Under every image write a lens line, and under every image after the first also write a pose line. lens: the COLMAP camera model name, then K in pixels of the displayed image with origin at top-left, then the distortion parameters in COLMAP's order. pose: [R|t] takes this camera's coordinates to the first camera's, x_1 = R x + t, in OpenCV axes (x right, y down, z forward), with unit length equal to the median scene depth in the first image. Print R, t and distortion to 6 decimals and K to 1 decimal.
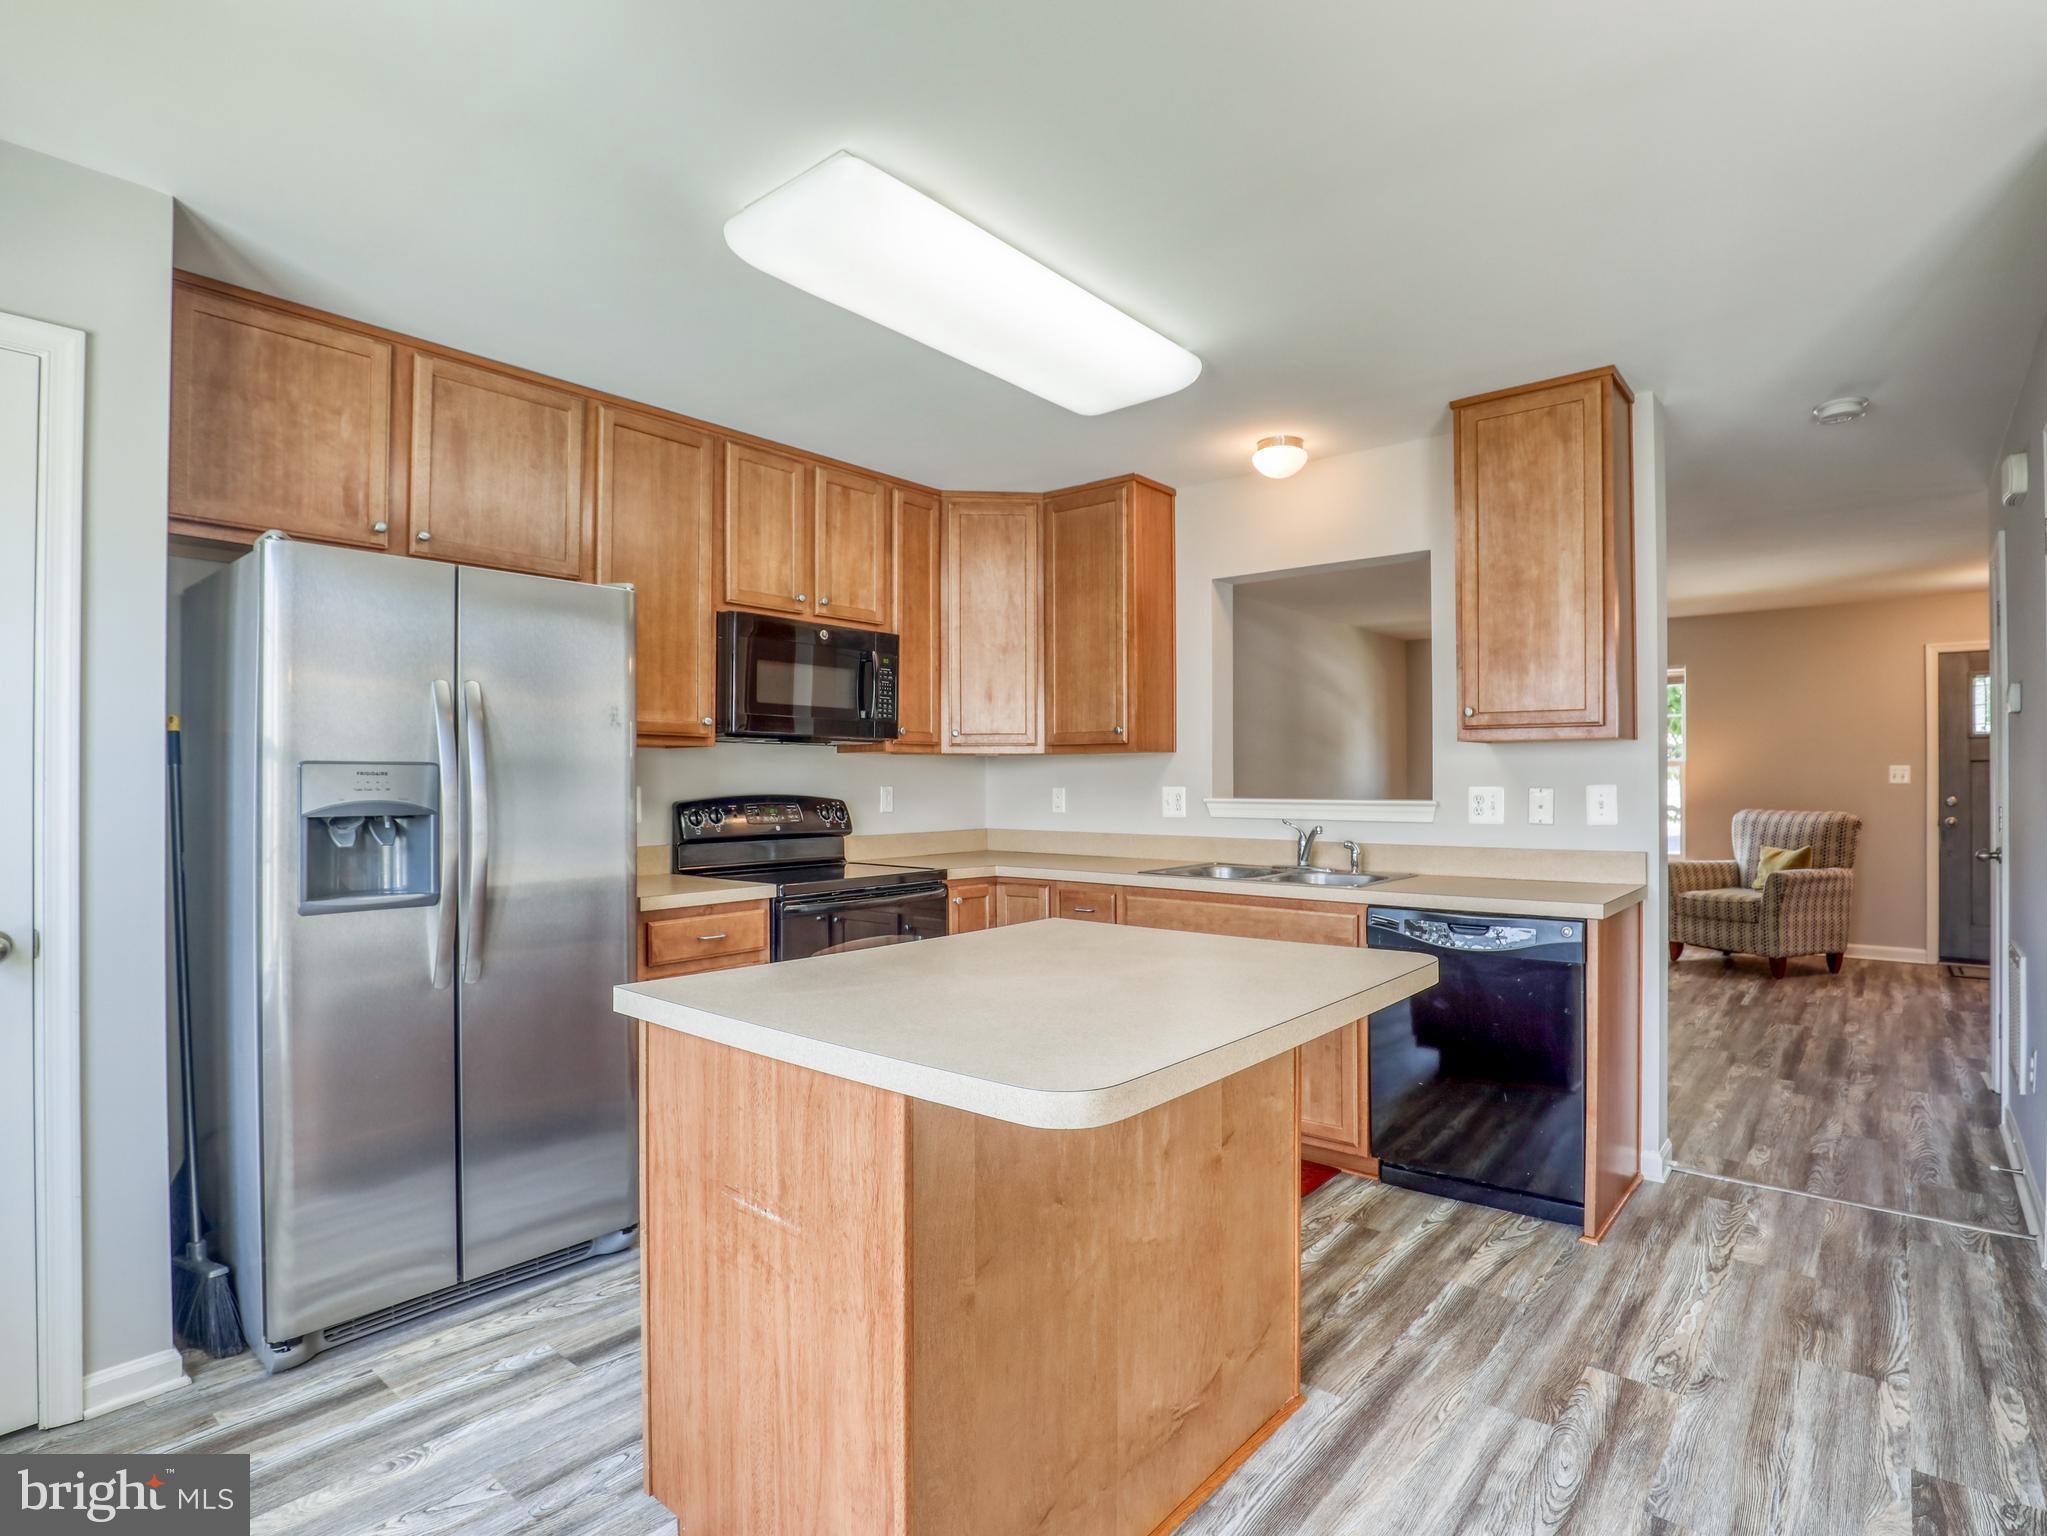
lens RADIAL K [[1066.3, 0, 1054.1], [0, 1066.3, 772.5], [0, 0, 1]] dist [-0.034939, 0.006507]
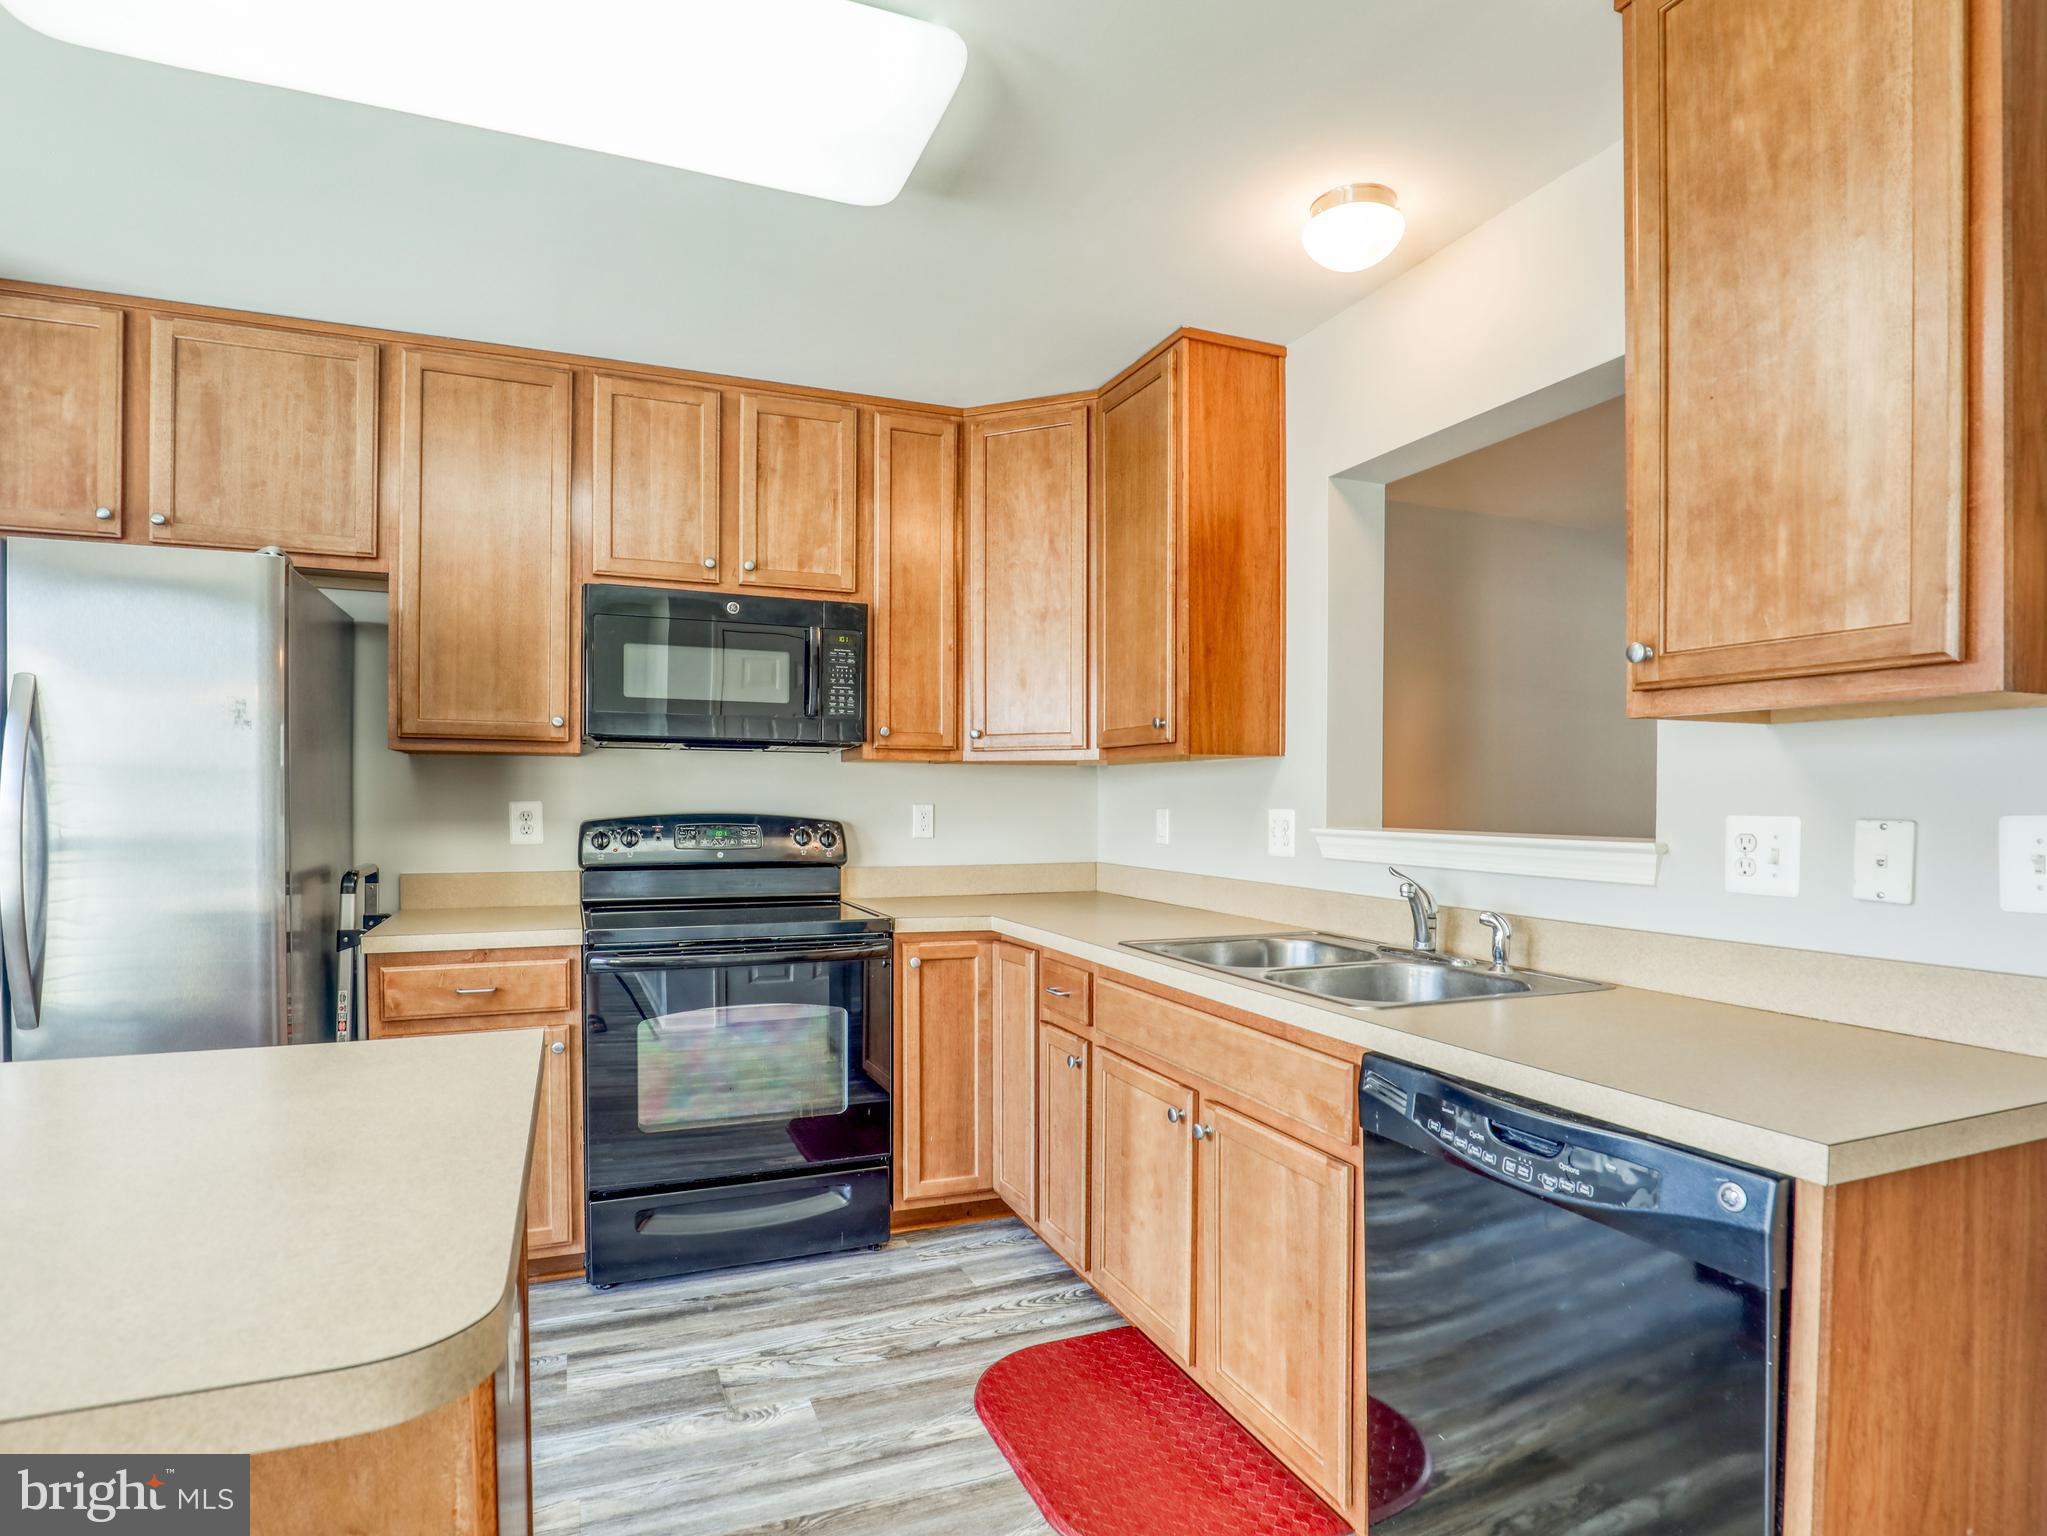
lens RADIAL K [[1066.3, 0, 996.5], [0, 1066.3, 805.7], [0, 0, 1]] dist [-0.034939, 0.006507]
pose [[0.879106, 0.007384, -0.476568, 0.375043], [0.002689, 0.999787, 0.020451, -0.002071], [0.476618, -0.019260, 0.878900, 0.482355]]
